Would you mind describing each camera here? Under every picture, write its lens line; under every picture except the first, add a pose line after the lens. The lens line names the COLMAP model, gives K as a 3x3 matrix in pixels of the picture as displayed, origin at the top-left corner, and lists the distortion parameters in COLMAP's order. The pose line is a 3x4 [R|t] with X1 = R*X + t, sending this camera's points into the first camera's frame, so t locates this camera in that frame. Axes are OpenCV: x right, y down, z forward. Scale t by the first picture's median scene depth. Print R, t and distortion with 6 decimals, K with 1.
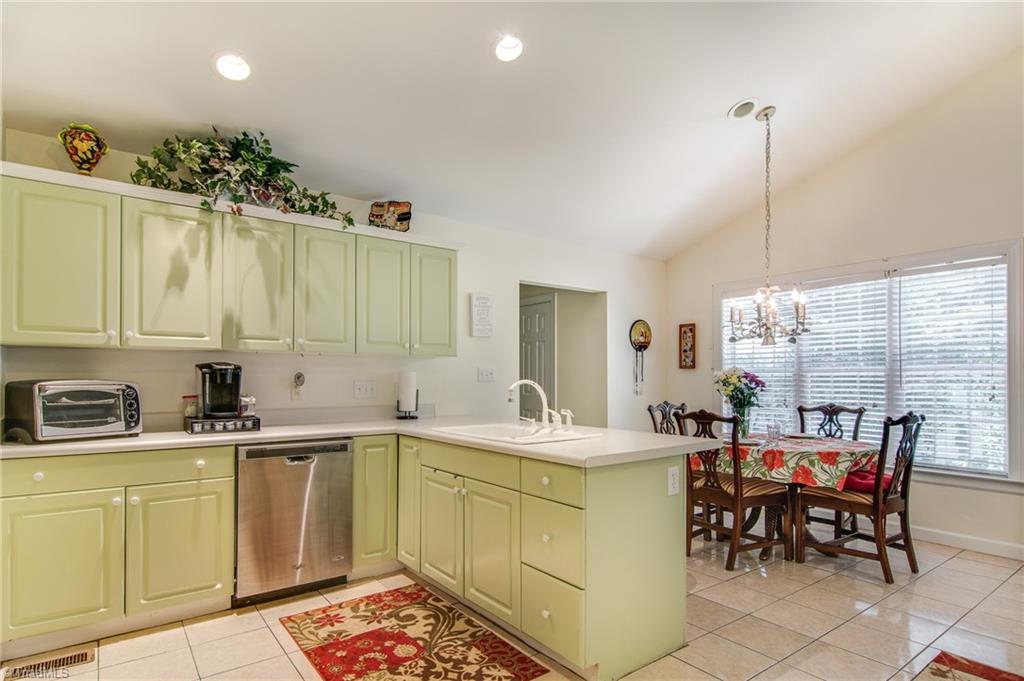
lens RADIAL K [[552.4, 0, 507.4], [0, 552.4, 374.9], [0, 0, 1]] dist [0.020375, -0.001230]
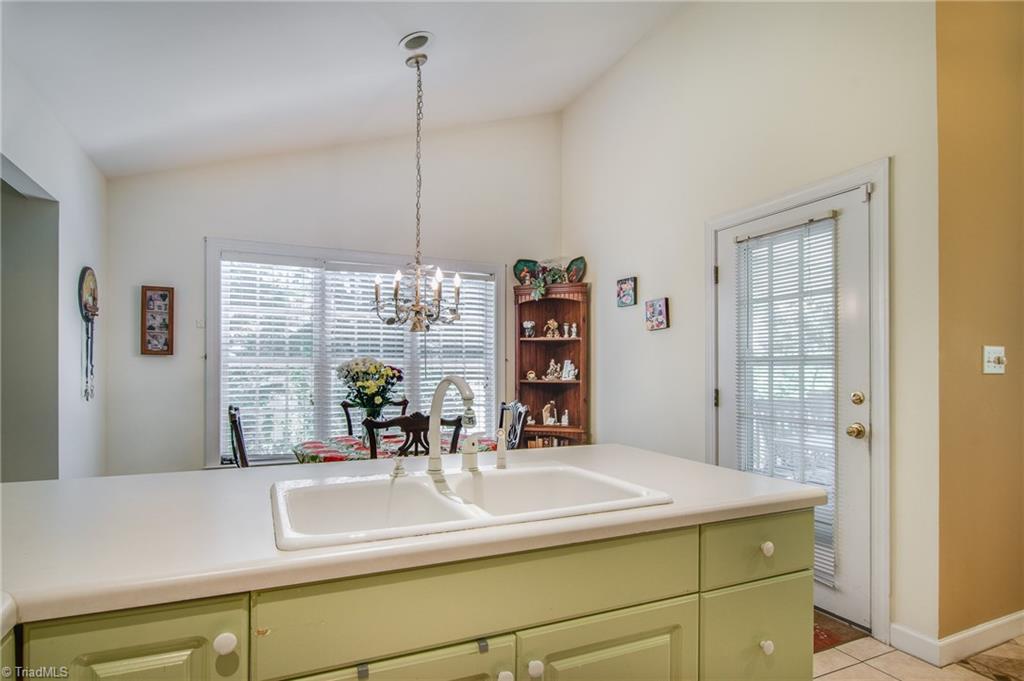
lens RADIAL K [[552.4, 0, 505.7], [0, 552.4, 359.2], [0, 0, 1]] dist [0.020375, -0.001230]
pose [[0.213623, 0.020704, 0.976697, -0.226147], [-0.006248, 0.999784, -0.019827, 0.003727], [-0.976896, -0.001867, 0.213706, 0.465146]]
